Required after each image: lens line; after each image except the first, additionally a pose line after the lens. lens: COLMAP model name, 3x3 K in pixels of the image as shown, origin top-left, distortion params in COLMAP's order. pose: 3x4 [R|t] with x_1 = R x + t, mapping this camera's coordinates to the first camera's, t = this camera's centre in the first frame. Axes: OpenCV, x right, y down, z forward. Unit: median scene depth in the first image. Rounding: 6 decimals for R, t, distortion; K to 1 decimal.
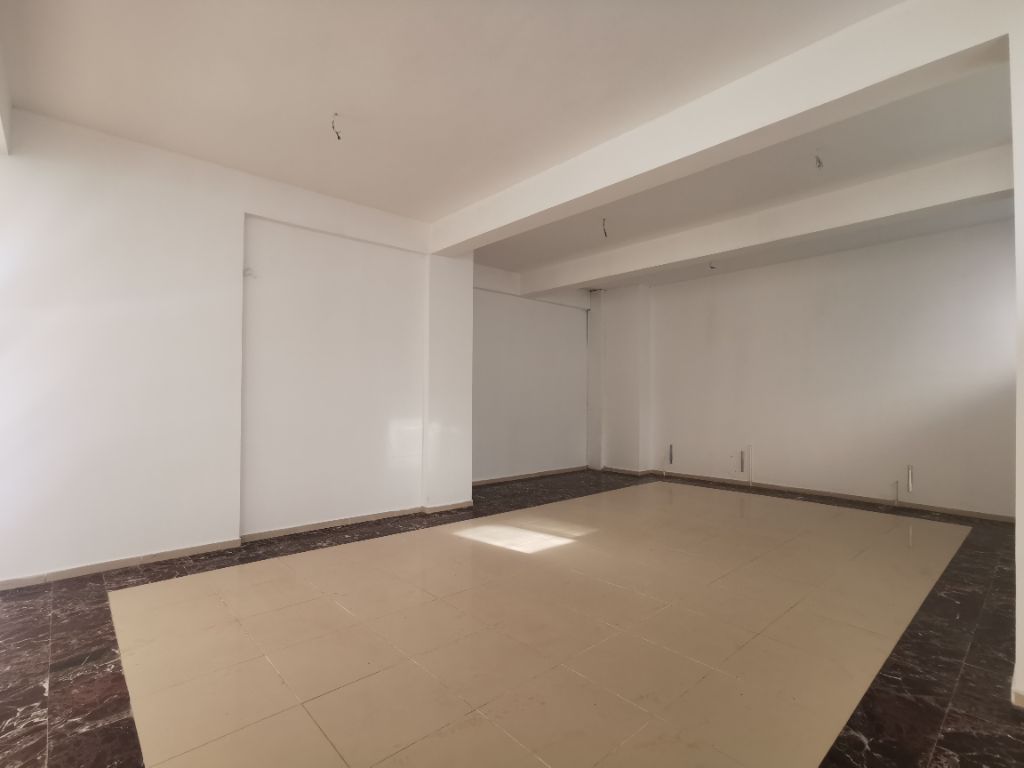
lens RADIAL K [[495.8, 0, 511.0], [0, 495.8, 386.0], [0, 0, 1]] dist [-0.048821, 0.045921]
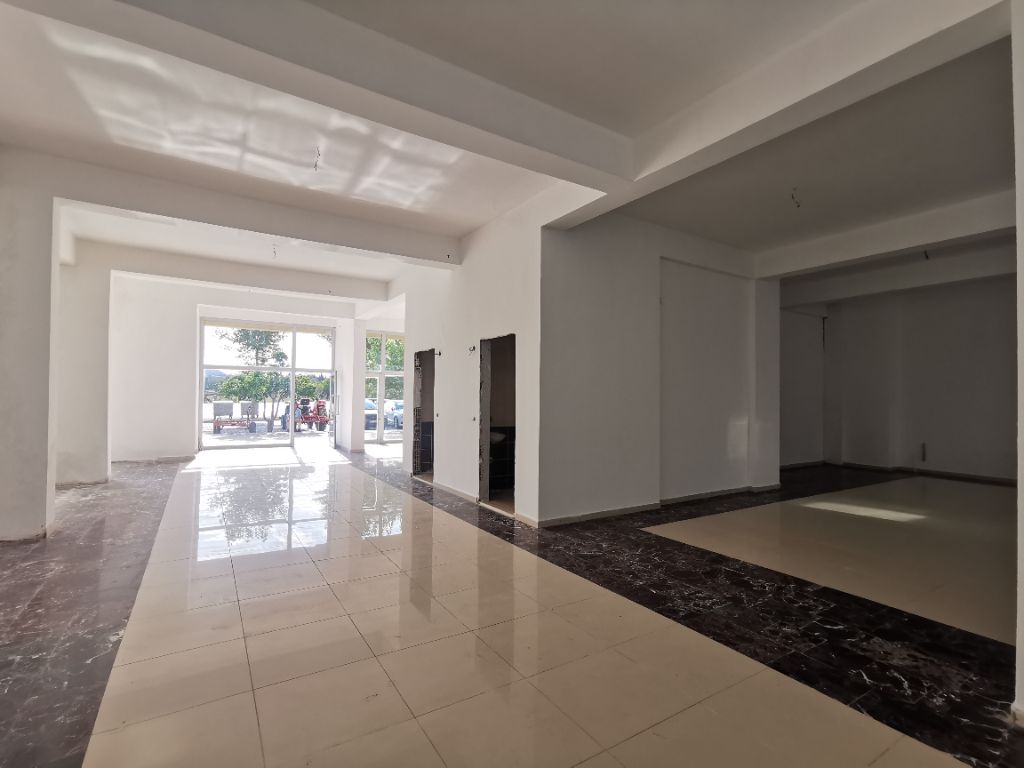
lens RADIAL K [[495.8, 0, 511.0], [0, 495.8, 386.0], [0, 0, 1]] dist [-0.048821, 0.045921]
pose [[0.985390, 0.006757, -0.170181, -0.552760], [-0.006408, 0.999976, 0.002599, -0.003048], [0.170194, -0.001471, 0.985409, -0.291829]]
